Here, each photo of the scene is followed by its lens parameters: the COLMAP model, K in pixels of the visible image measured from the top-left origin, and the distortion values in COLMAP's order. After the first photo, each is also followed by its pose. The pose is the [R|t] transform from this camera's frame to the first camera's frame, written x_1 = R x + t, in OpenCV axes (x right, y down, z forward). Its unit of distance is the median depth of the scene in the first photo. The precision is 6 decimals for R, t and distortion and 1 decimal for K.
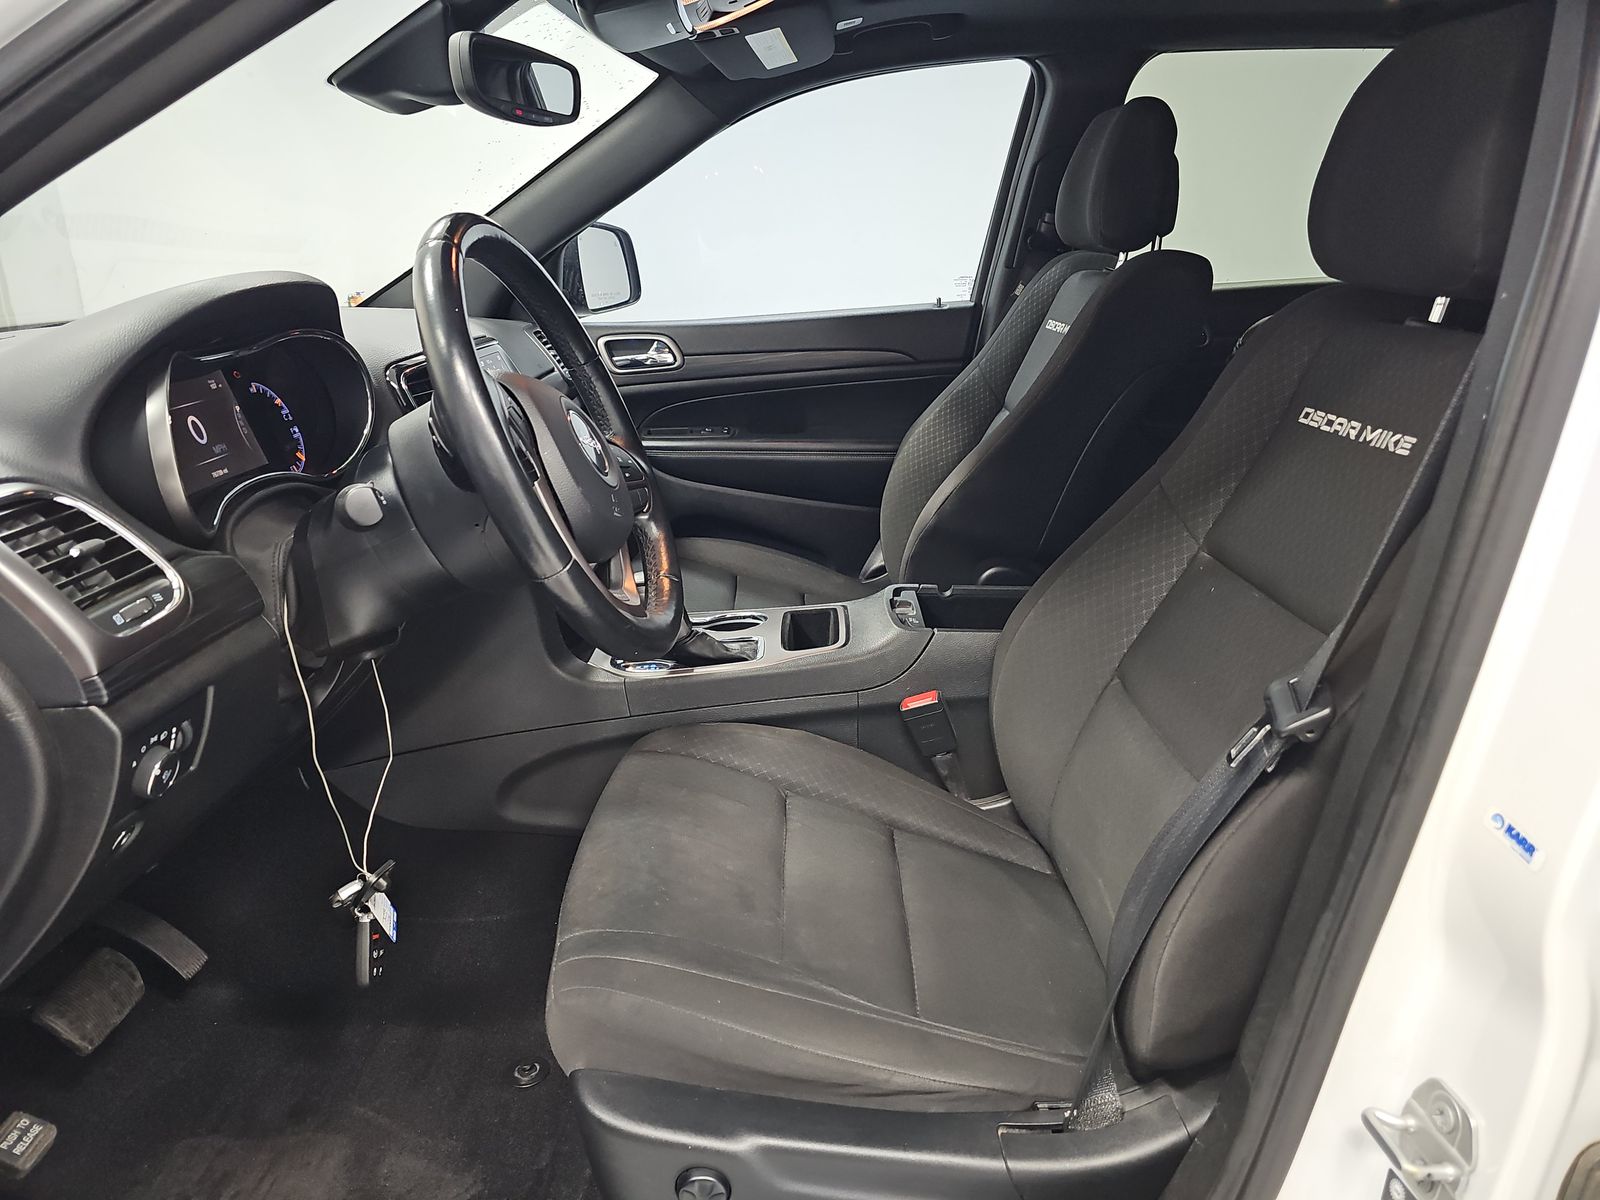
lens RADIAL K [[1054.3, 0, 797.6], [0, 1054.3, 591.6], [0, 0, 1]] dist [0.024078, -0.028738]
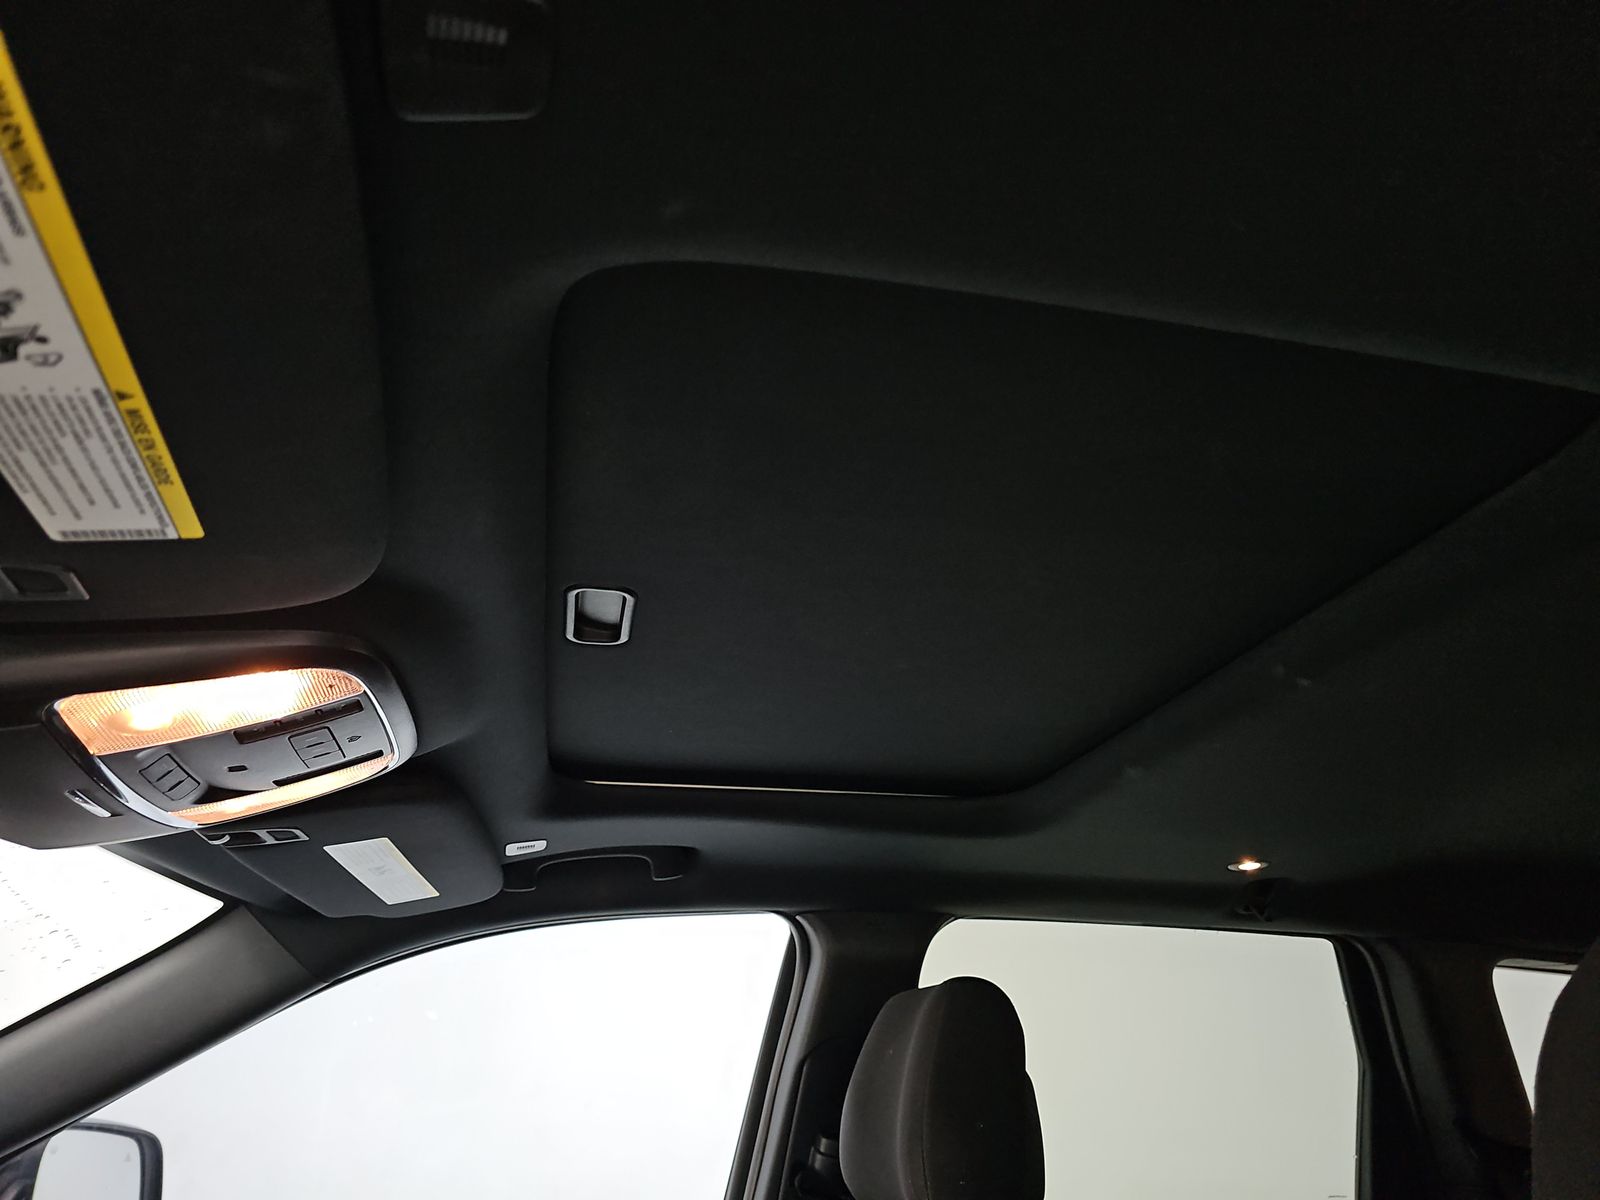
lens RADIAL K [[1054.3, 0, 797.6], [0, 1054.3, 591.6], [0, 0, 1]] dist [0.024078, -0.028738]
pose [[0.976856, 0.114432, 0.180713, 0.070672], [0.042158, 0.725285, -0.687157, -0.169862], [-0.209701, 0.678872, 0.703675, 0.347512]]
